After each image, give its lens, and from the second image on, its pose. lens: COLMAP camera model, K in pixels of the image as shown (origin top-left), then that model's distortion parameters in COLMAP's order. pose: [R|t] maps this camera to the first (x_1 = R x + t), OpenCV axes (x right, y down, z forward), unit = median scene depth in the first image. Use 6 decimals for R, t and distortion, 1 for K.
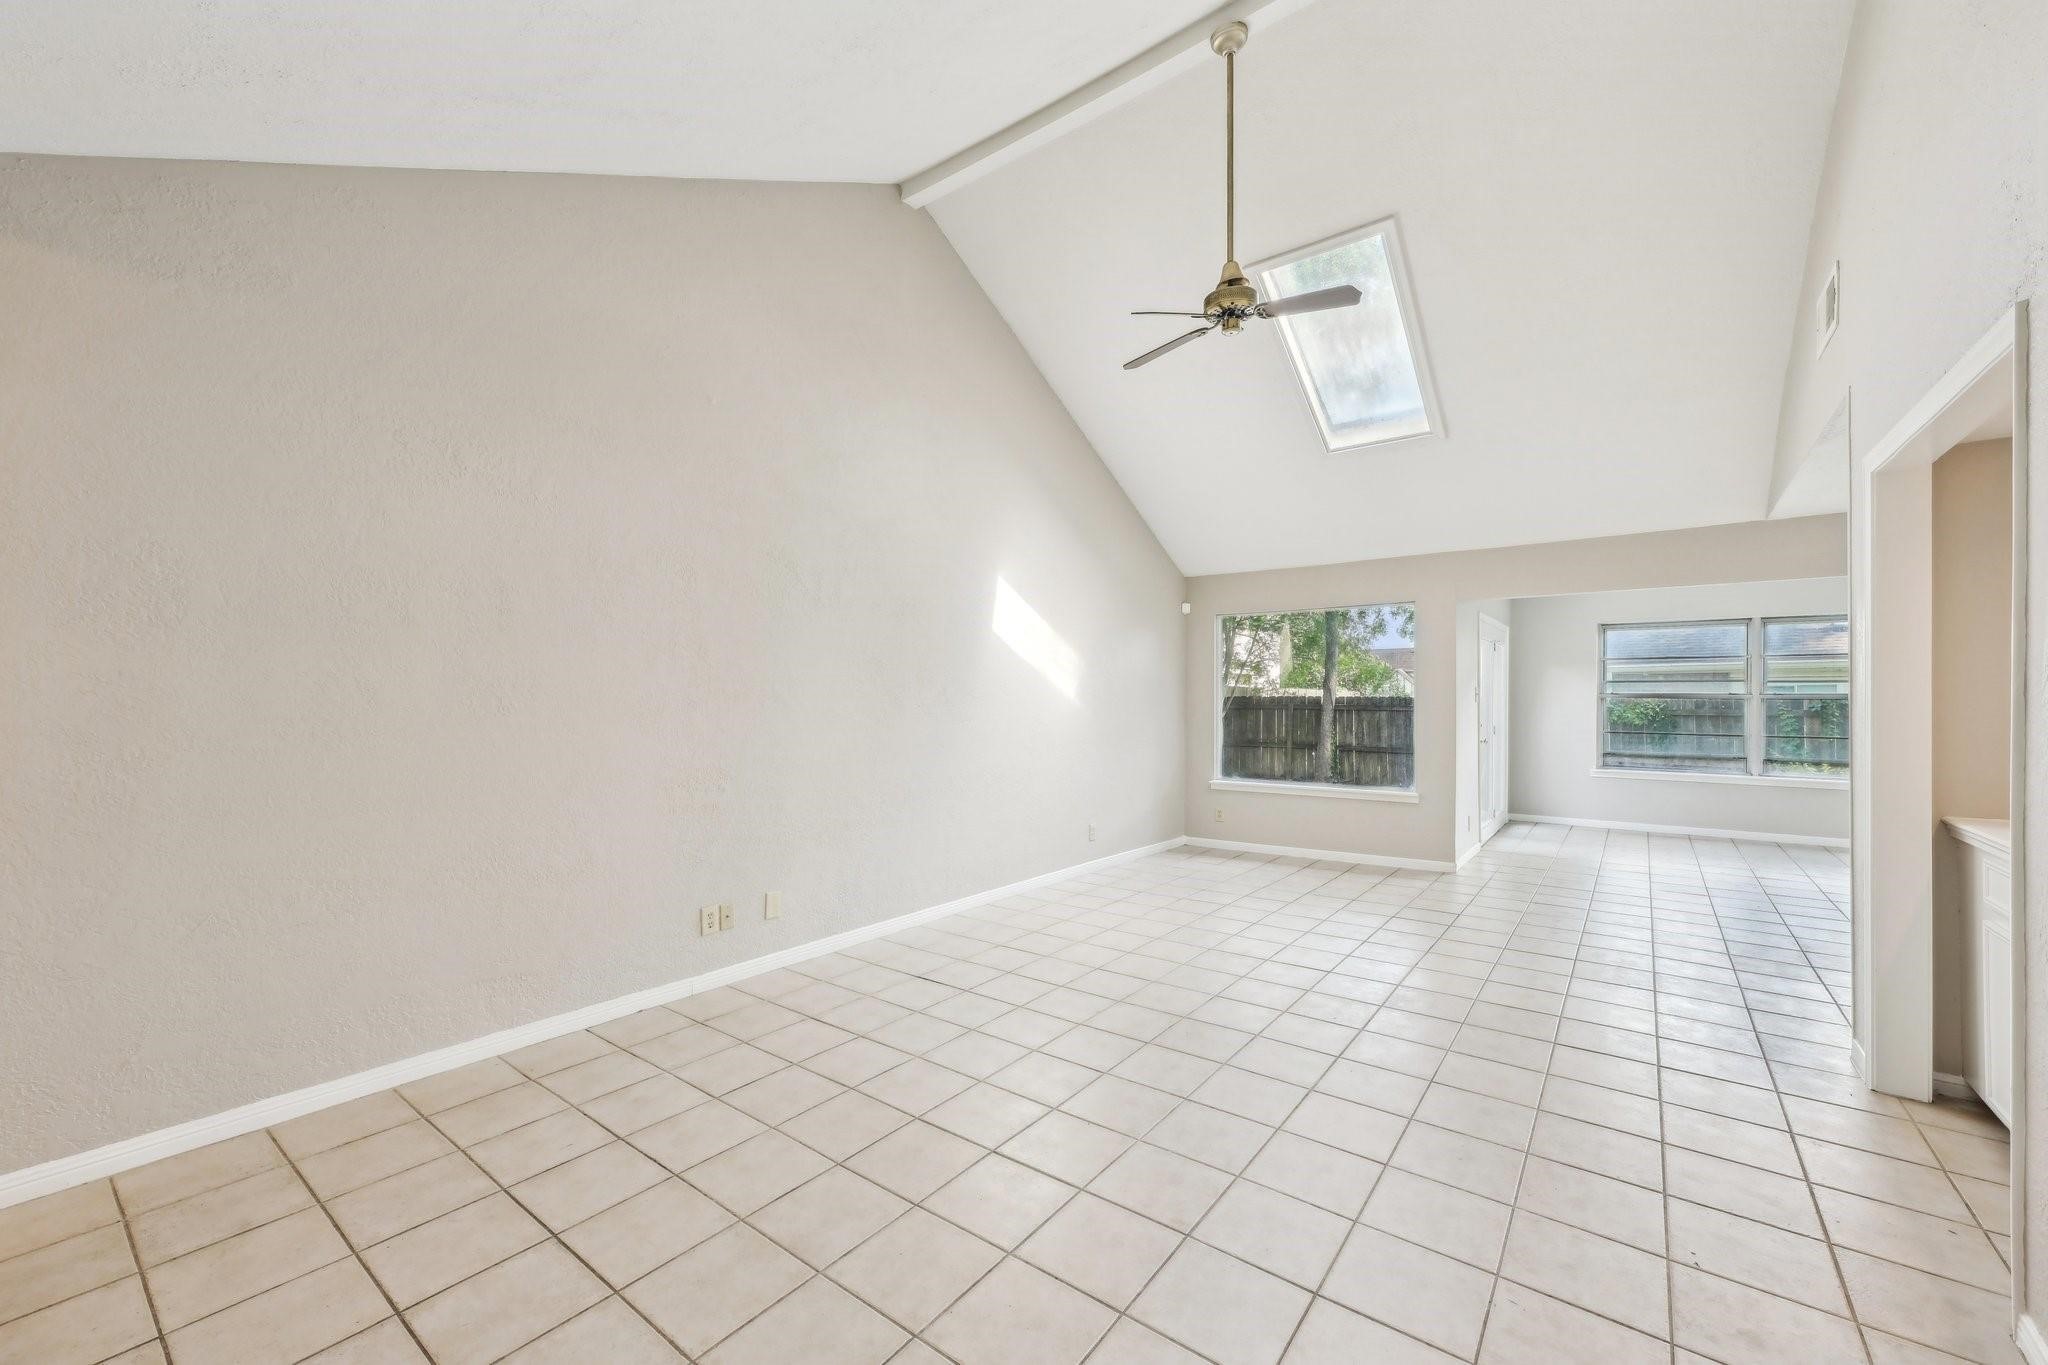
lens RADIAL K [[801.6, 0, 1017.0], [0, 801.6, 693.1], [0, 0, 1]] dist [-0.009945, -0.000482]
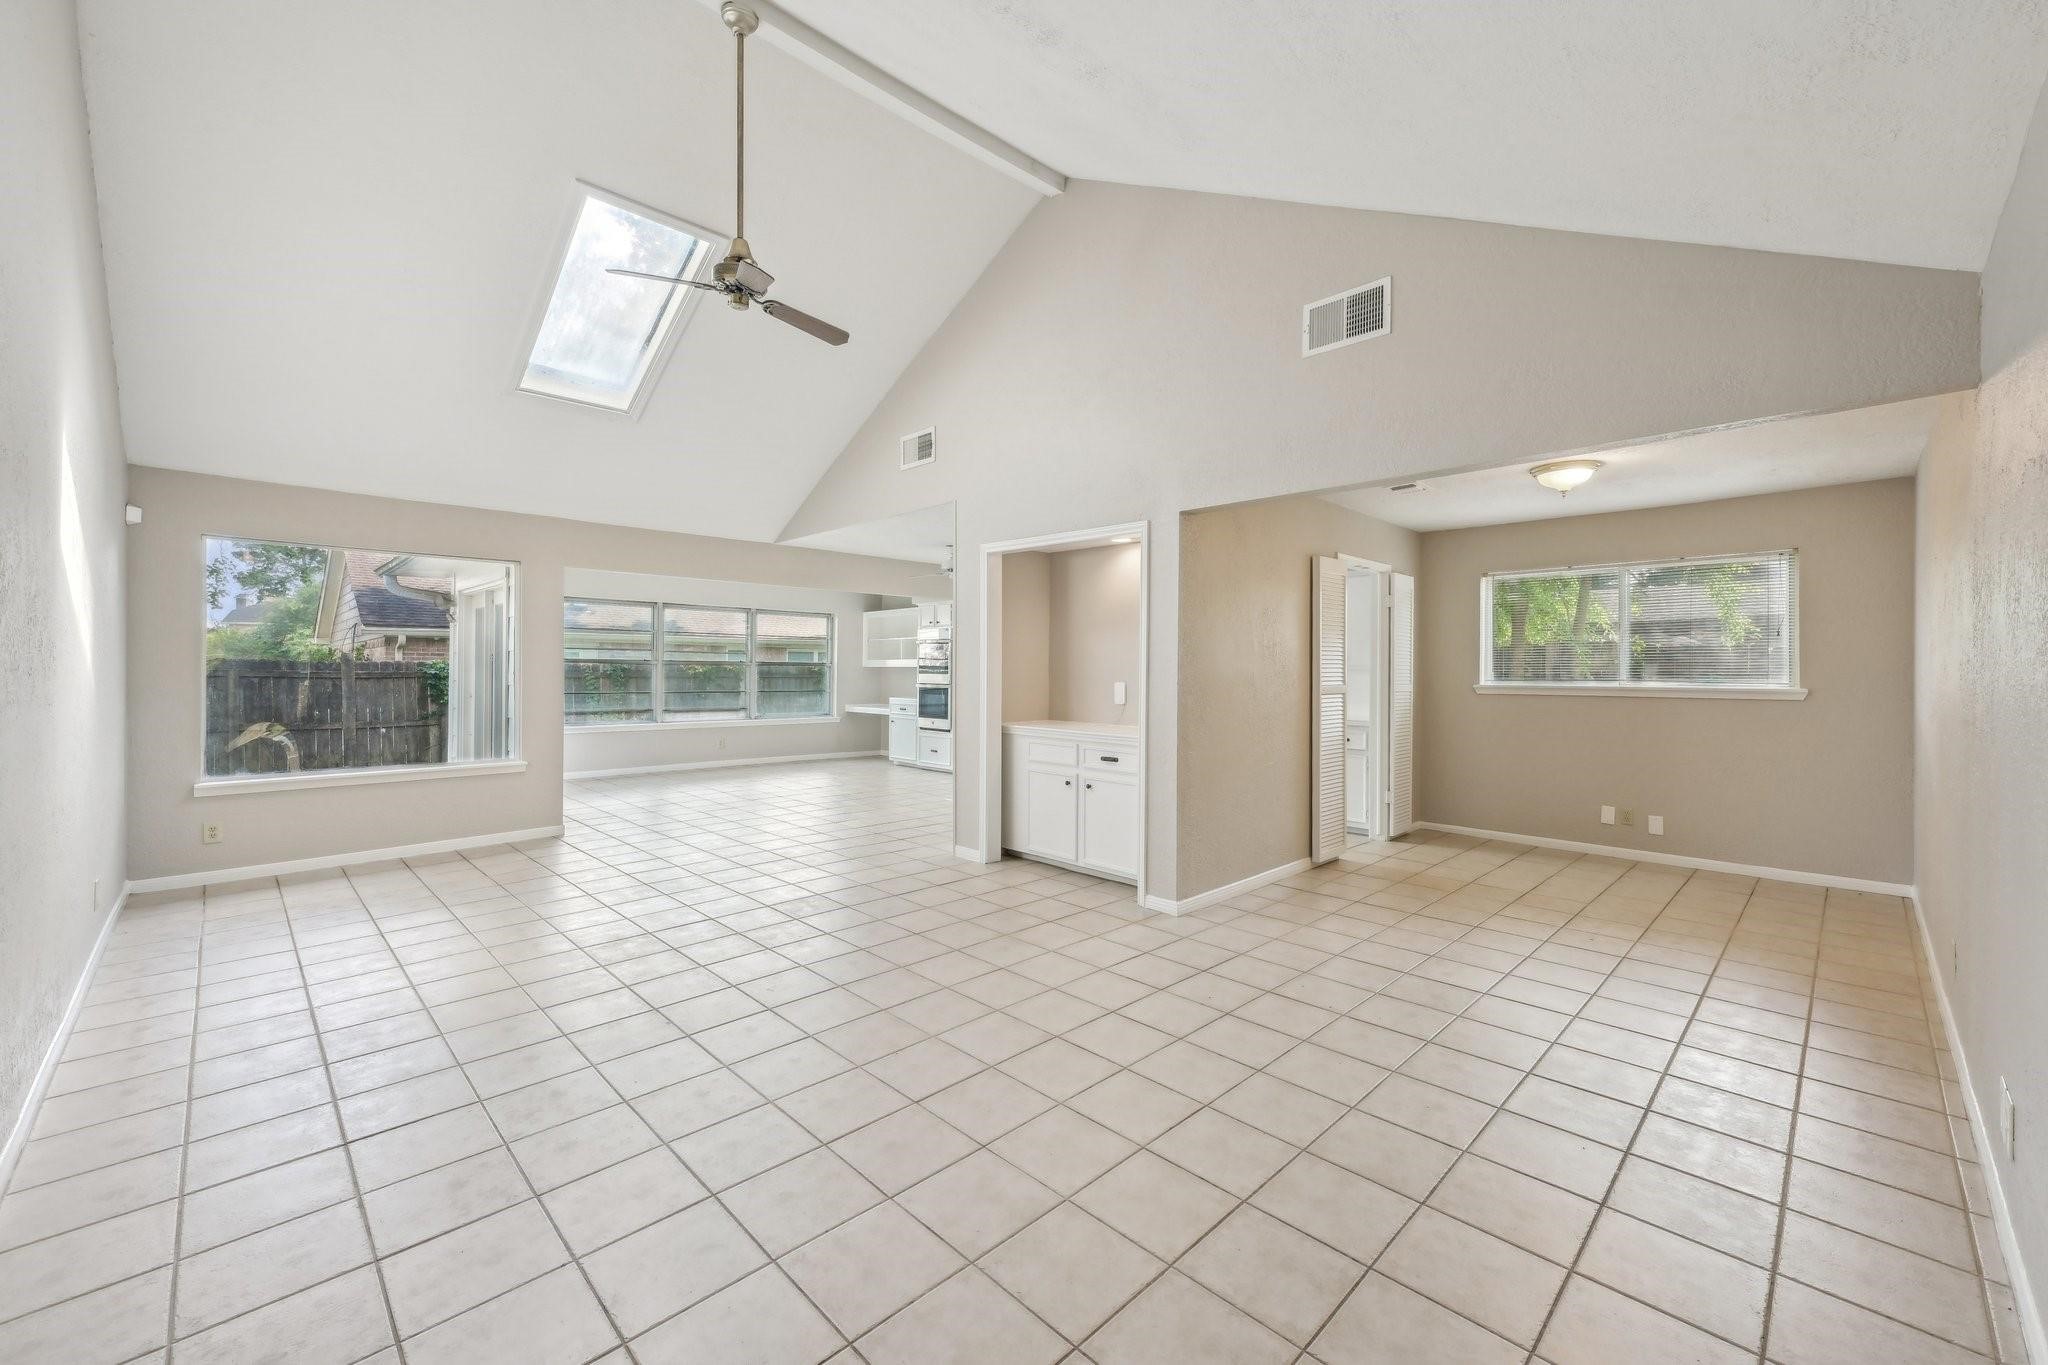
lens RADIAL K [[823.6, 0, 1035.5], [0, 823.6, 676.5], [0, 0, 1]] dist [-0.000831, 0.000176]
pose [[0.092675, -0.011822, 0.995626, -0.362056], [-0.016928, 0.999766, 0.013447, -0.001011], [-0.995553, -0.018100, 0.092453, 0.249951]]
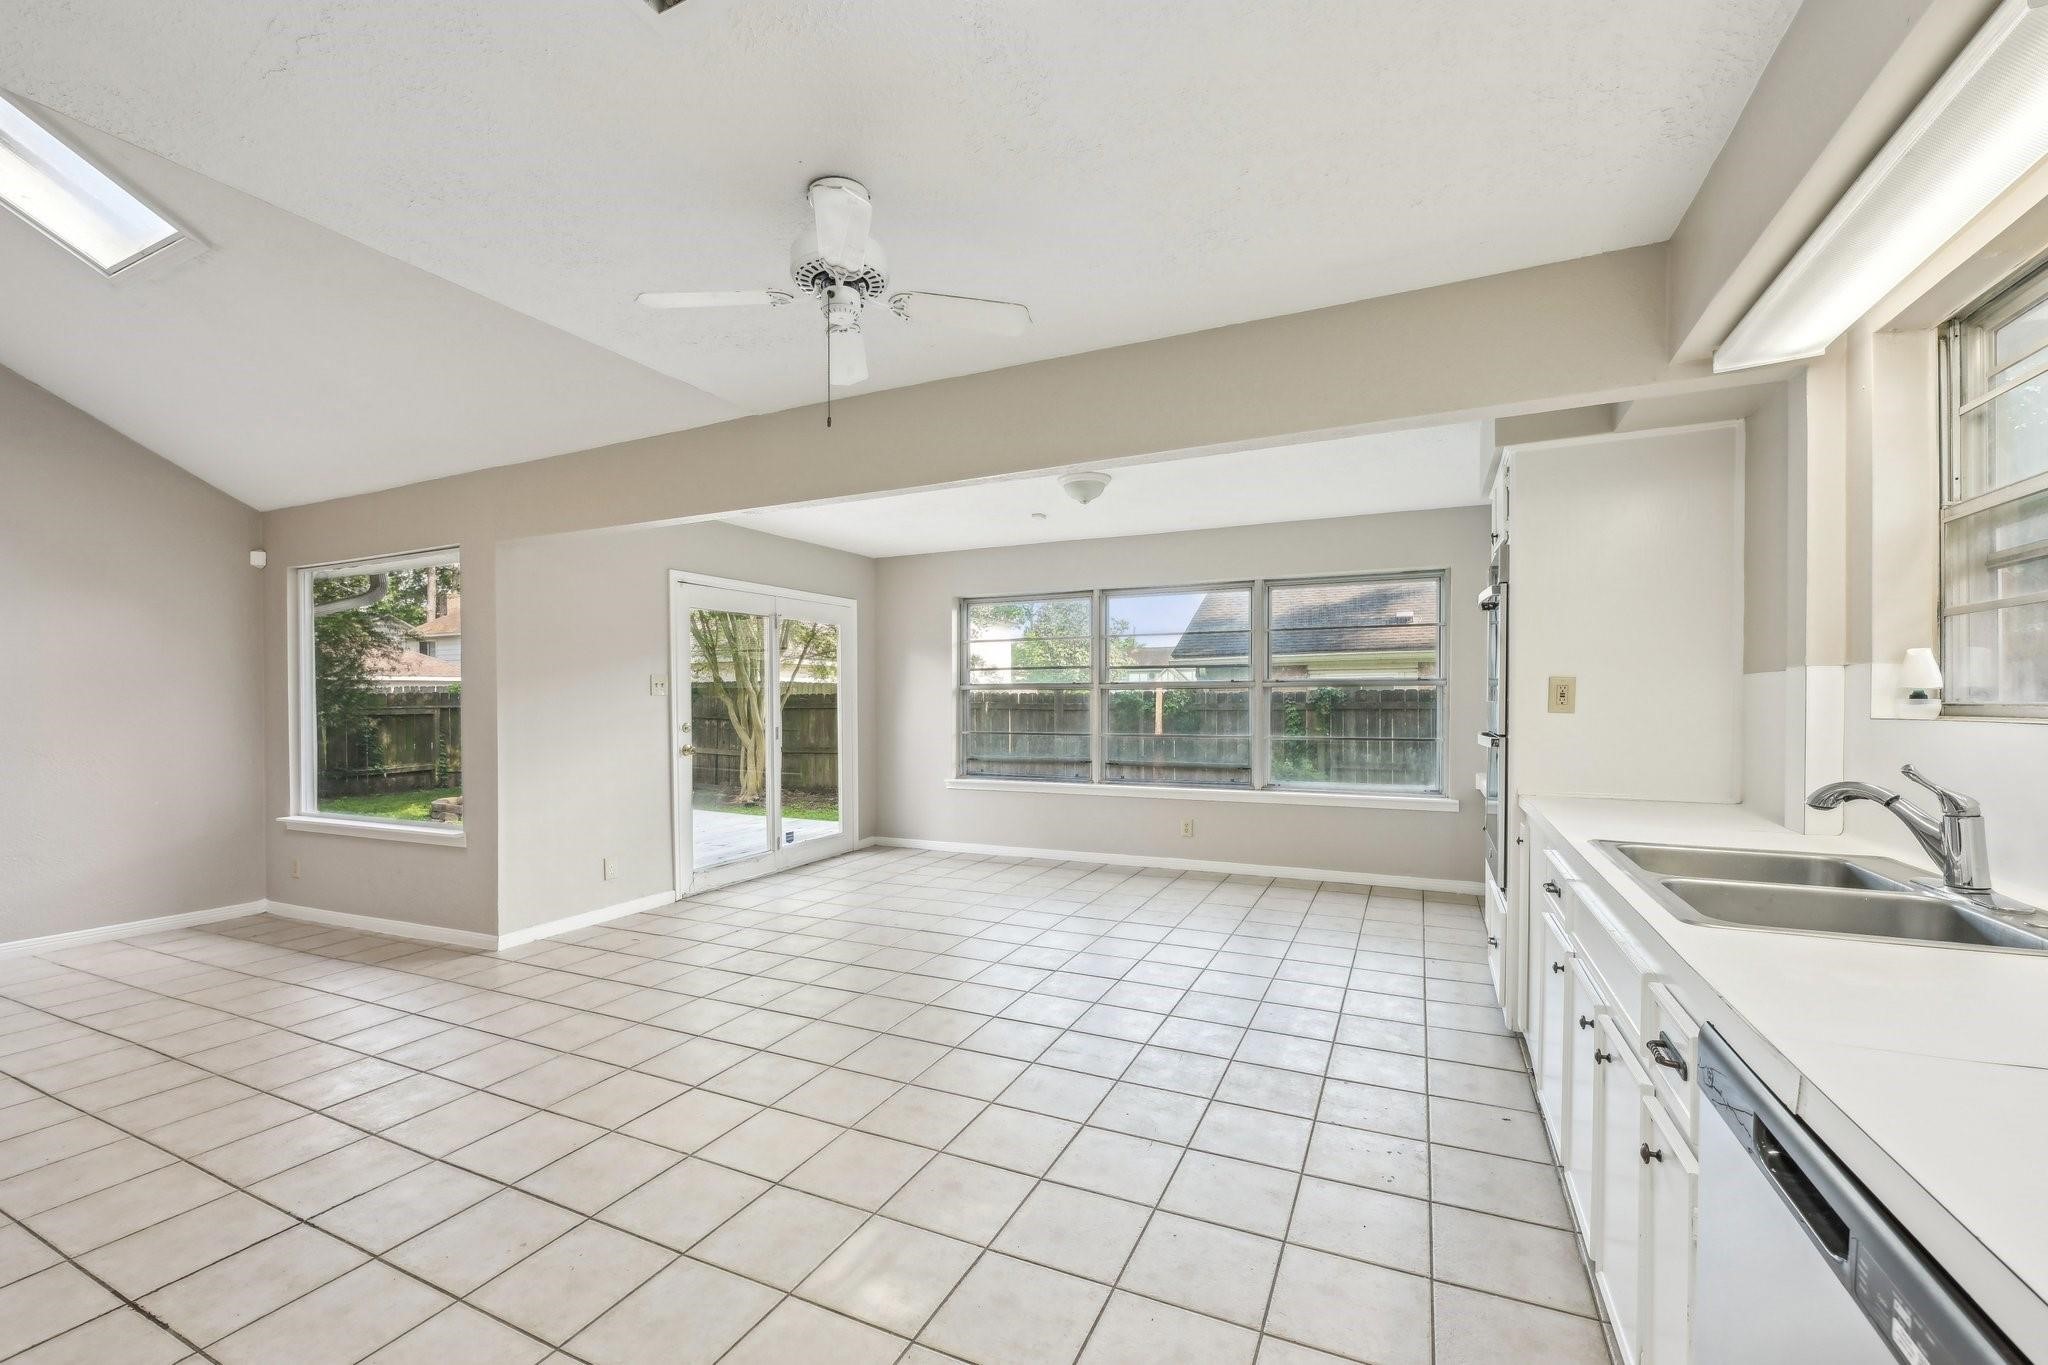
lens RADIAL K [[823.6, 0, 1003.6], [0, 823.6, 678.6], [0, 0, 1]] dist [-0.000831, 0.000176]
pose [[0.975349, -0.004198, 0.220628, 0.635706], [0.008235, 0.999815, -0.017381, 0.009890], [-0.220514, 0.018770, 0.975203, 0.182724]]
